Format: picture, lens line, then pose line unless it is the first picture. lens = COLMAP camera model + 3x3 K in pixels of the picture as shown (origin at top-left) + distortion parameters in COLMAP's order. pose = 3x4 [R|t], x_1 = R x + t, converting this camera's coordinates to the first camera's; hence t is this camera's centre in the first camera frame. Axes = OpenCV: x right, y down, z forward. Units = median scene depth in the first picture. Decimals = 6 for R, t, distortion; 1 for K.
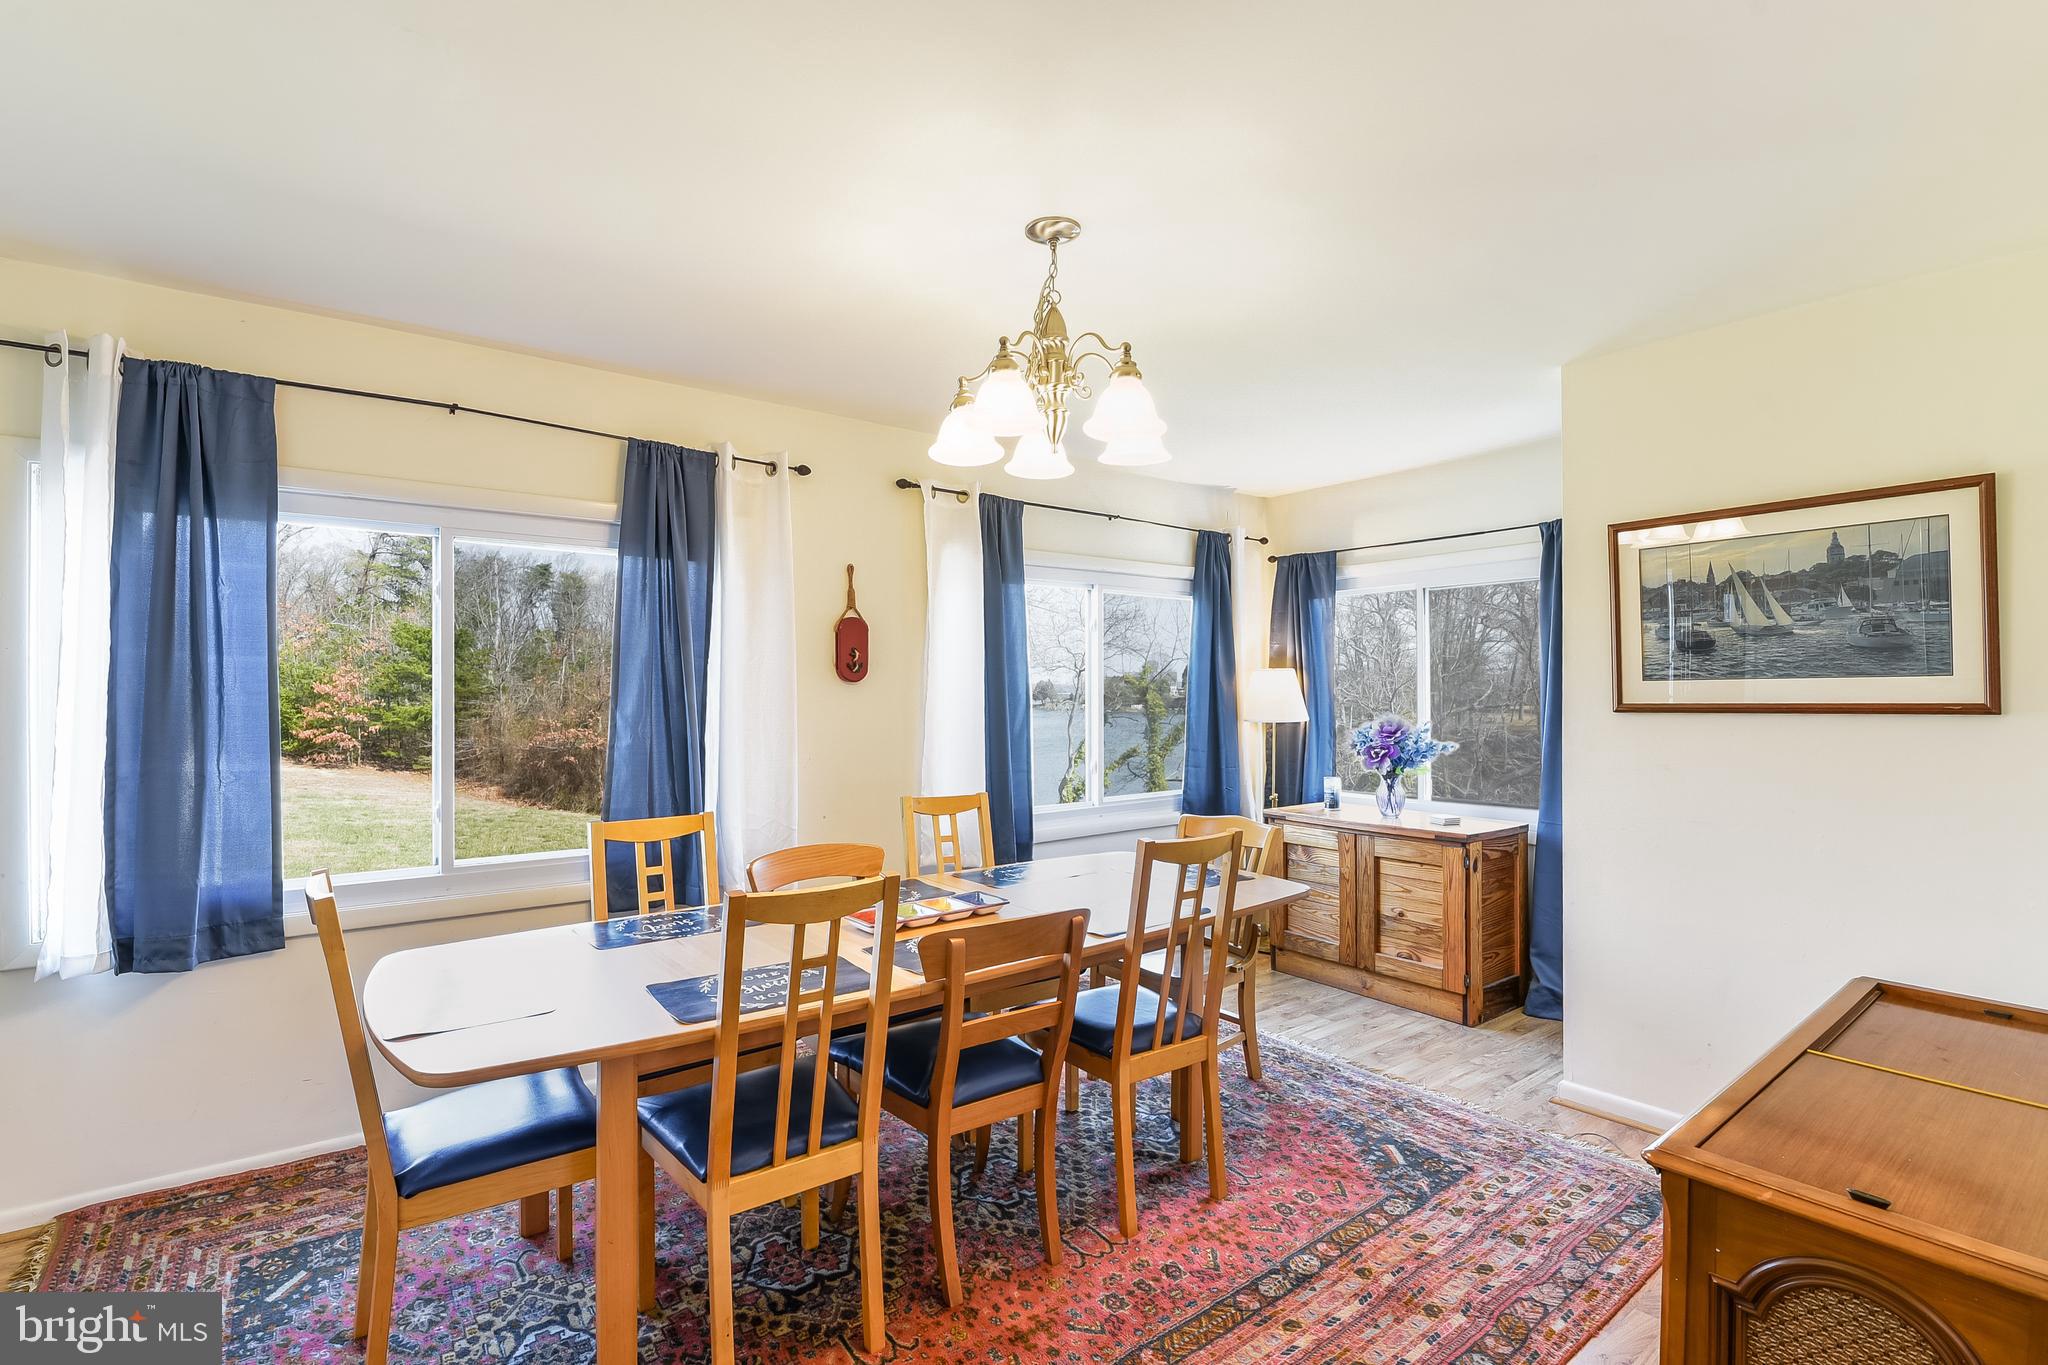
lens RADIAL K [[943.6, 0, 1063.1], [0, 943.6, 679.6], [0, 0, 1]] dist [-0.018617, -0.000692]
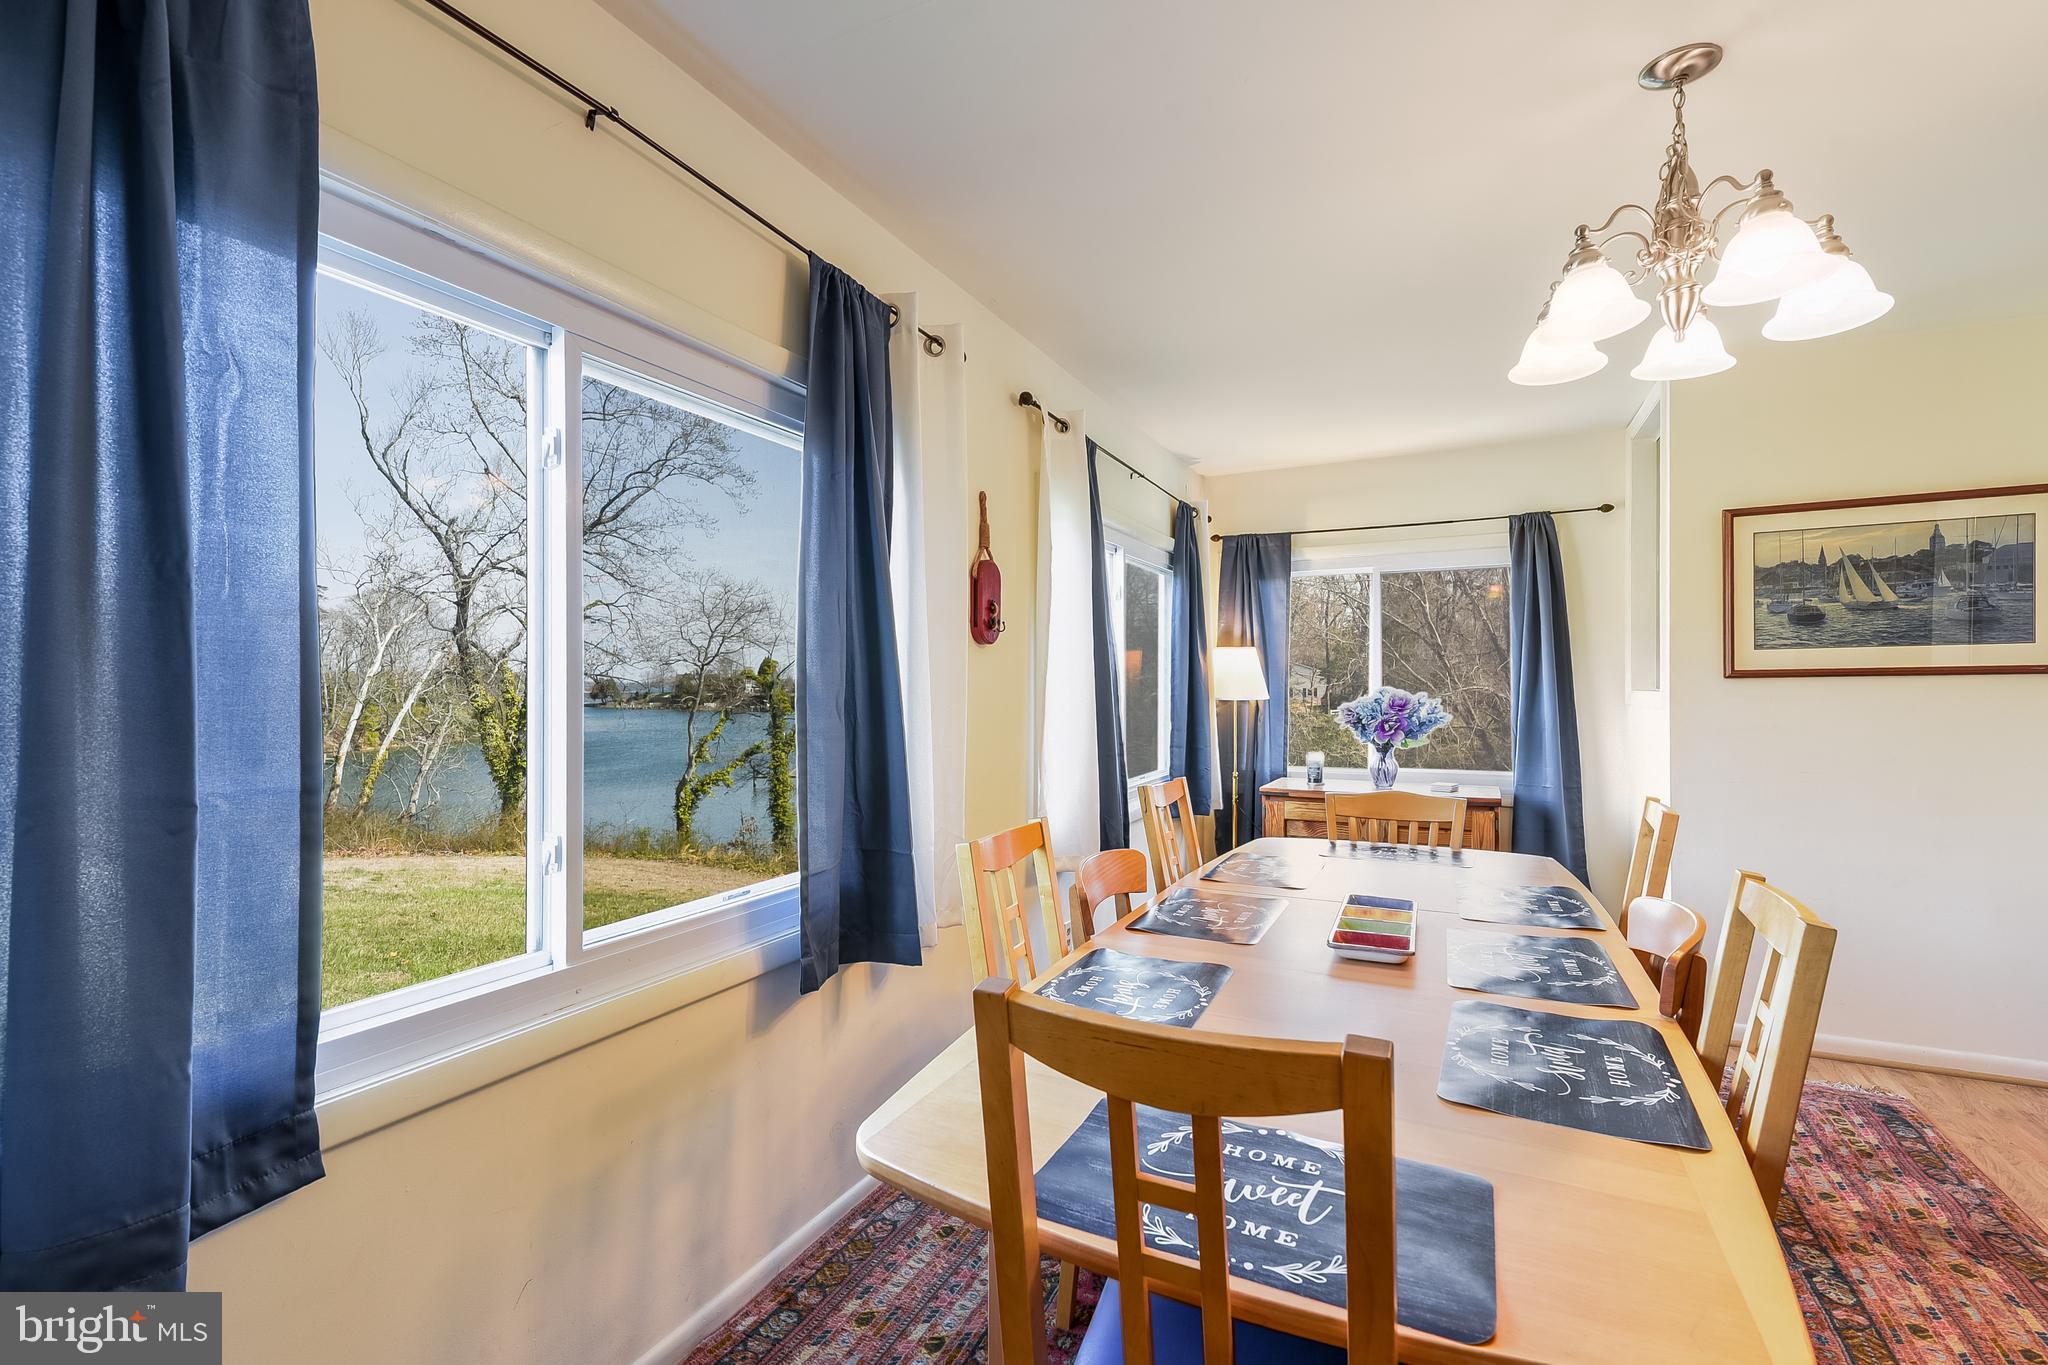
lens RADIAL K [[888.9, 0, 1027.2], [0, 888.9, 678.8], [0, 0, 1]] dist [-0.001273, 0.000282]
pose [[0.903816, 0.003017, 0.427911, -0.659382], [-0.002790, 0.999995, -0.001158, 0.041833], [-0.427913, -0.000147, 0.903820, 0.425744]]
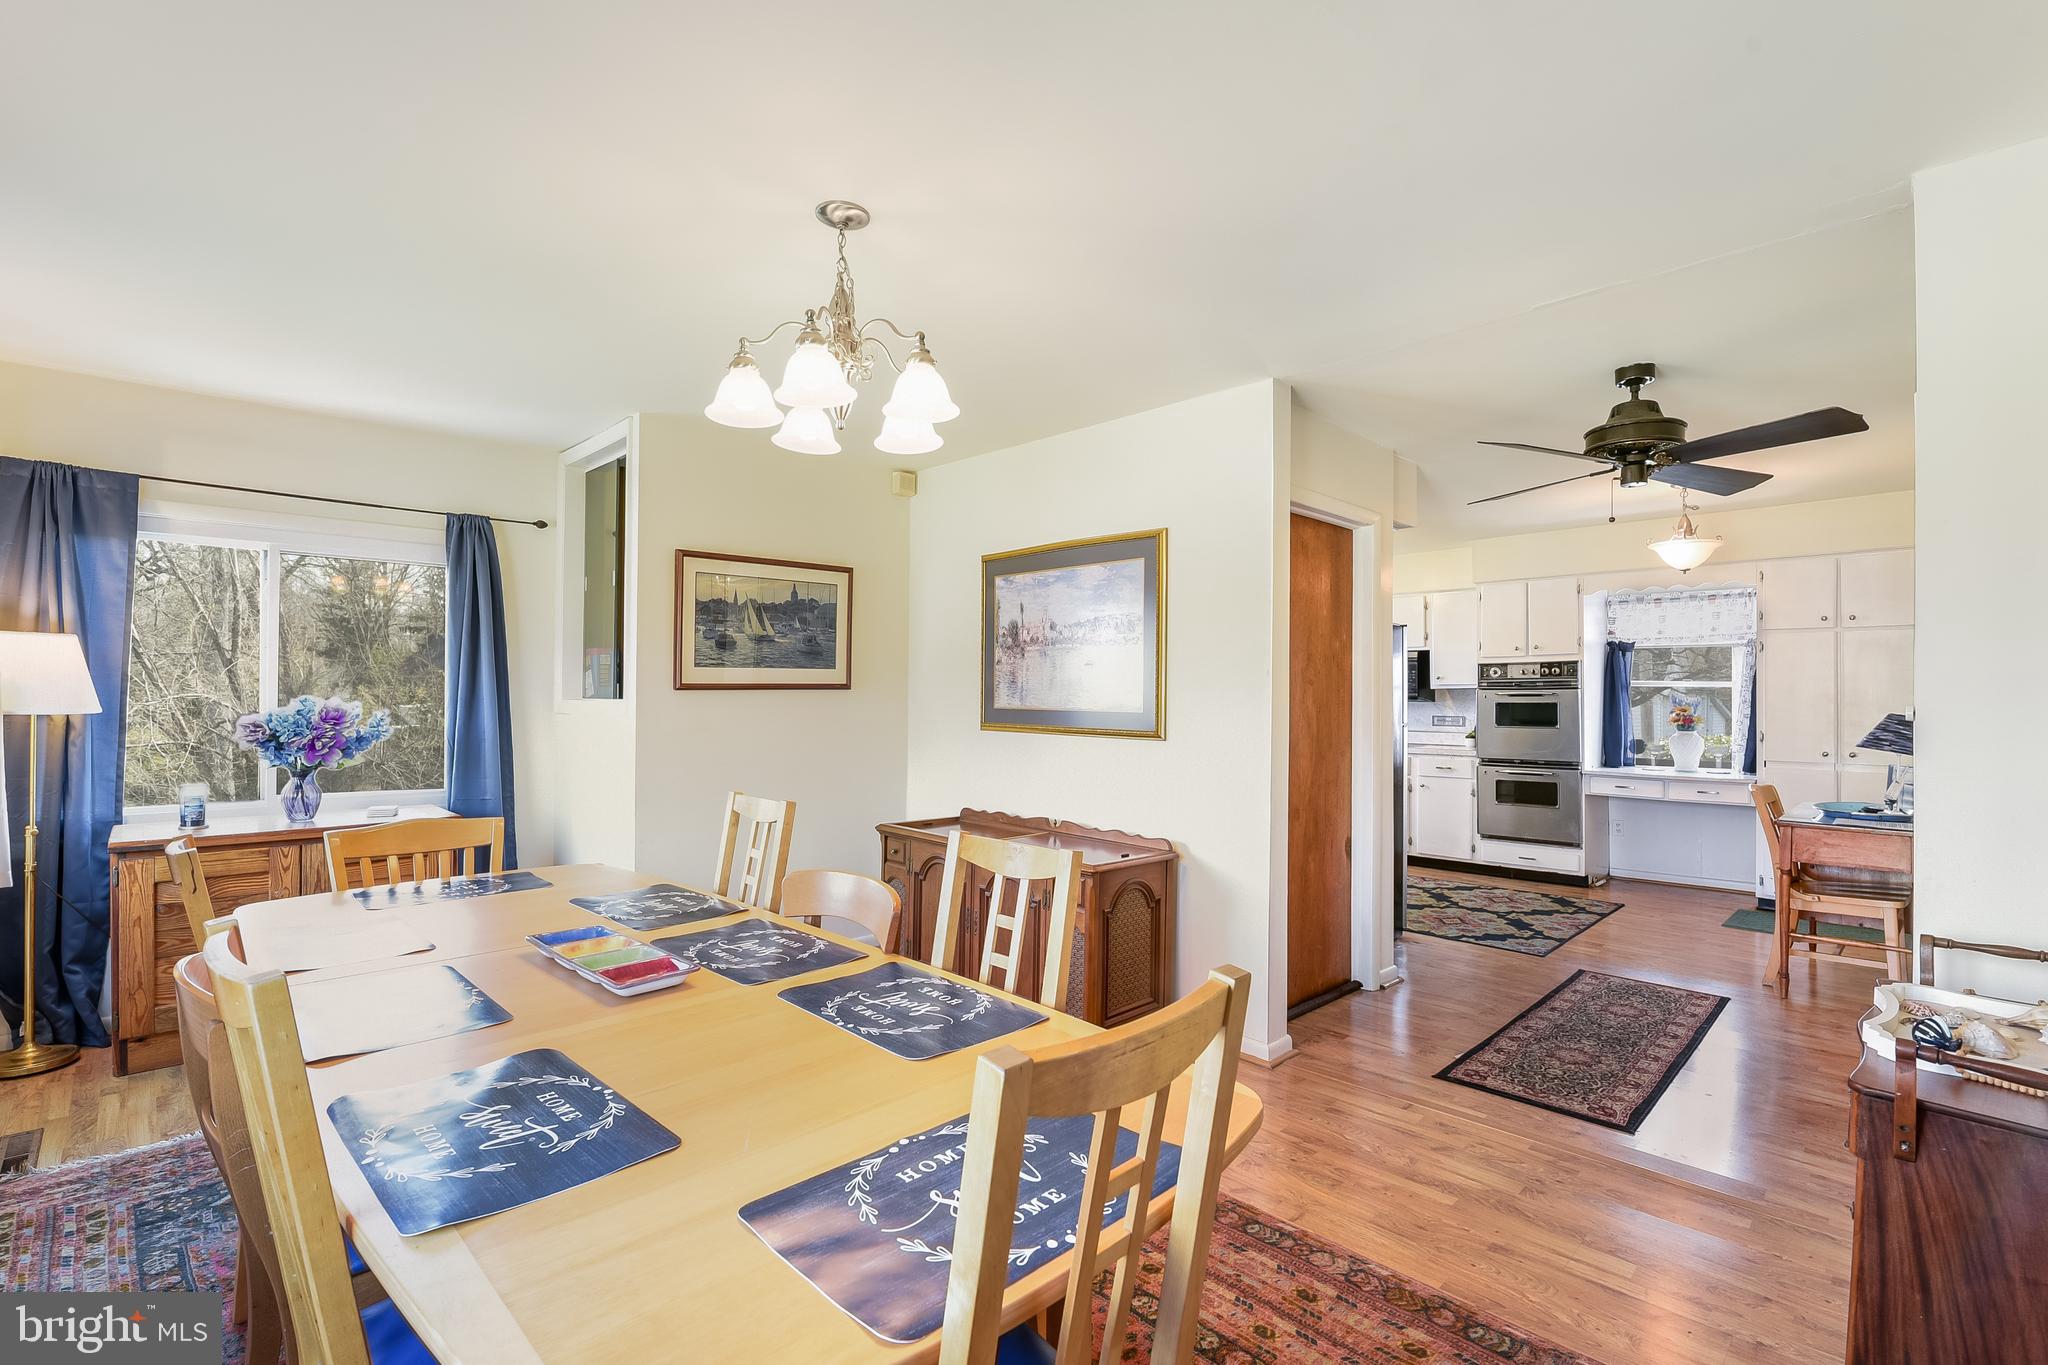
lens RADIAL K [[888.9, 0, 1027.1], [0, 888.9, 687.1], [0, 0, 1]] dist [-0.001273, 0.000282]
pose [[-0.092459, 0.010540, 0.995661, -0.767151], [-0.014217, 0.999828, -0.011905, 0.041333], [-0.995615, -0.015256, -0.092294, 0.658815]]
